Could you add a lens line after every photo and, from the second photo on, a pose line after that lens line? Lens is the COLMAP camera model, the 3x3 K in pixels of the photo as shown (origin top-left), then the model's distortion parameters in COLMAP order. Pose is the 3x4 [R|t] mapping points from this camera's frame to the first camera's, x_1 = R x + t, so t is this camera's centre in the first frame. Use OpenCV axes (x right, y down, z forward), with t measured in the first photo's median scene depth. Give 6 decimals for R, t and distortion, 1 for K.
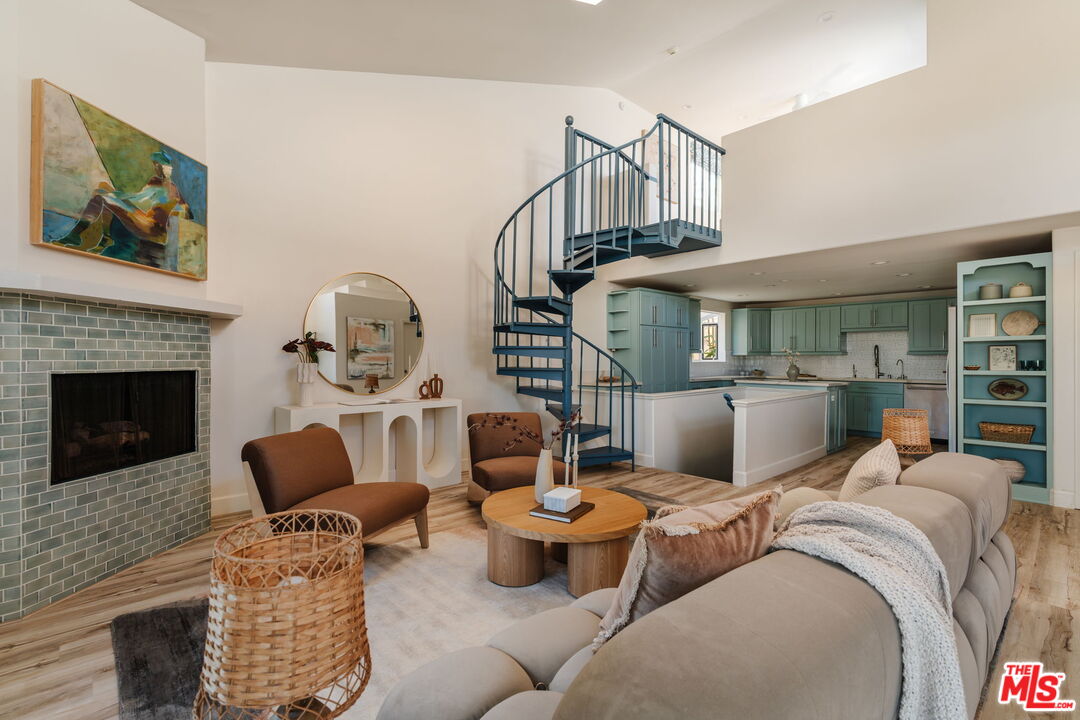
lens RADIAL K [[495.0, 0, 534.5], [0, 495.0, 357.0], [0, 0, 1]] dist [0.000670, 0.000128]
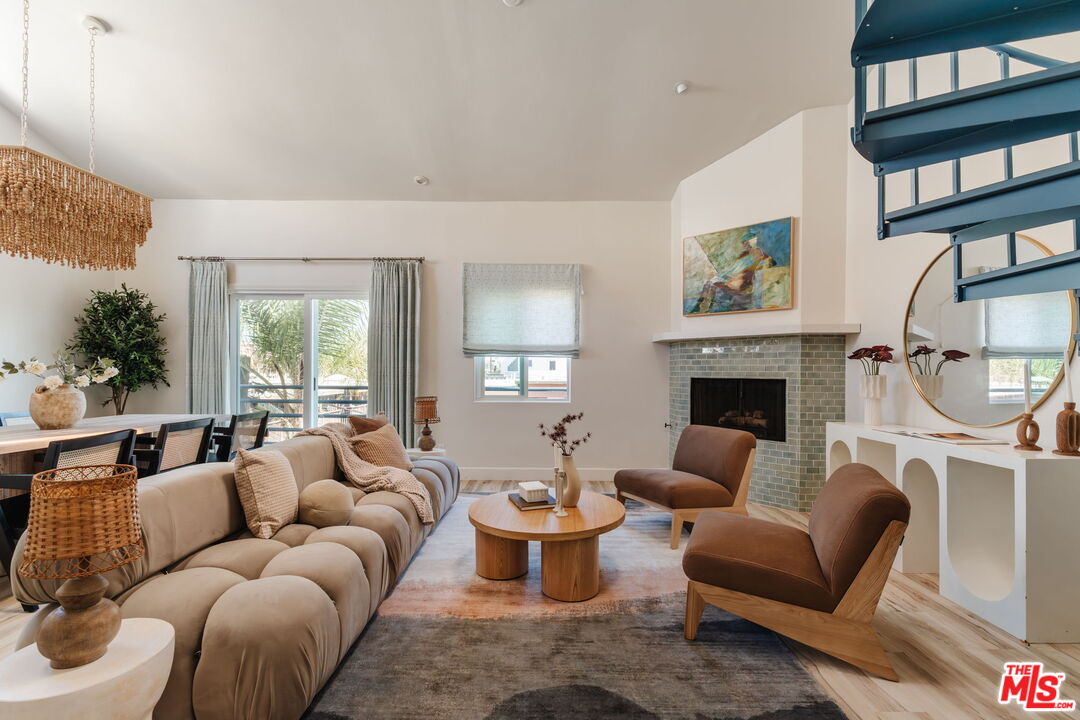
lens RADIAL K [[495.0, 0, 542.0], [0, 495.0, 366.6], [0, 0, 1]] dist [0.000670, 0.000128]
pose [[-0.667675, -0.011996, -0.744356, 0.775972], [-0.003906, 0.999913, -0.012611, 0.013560], [0.744443, -0.005512, -0.667663, 1.543382]]
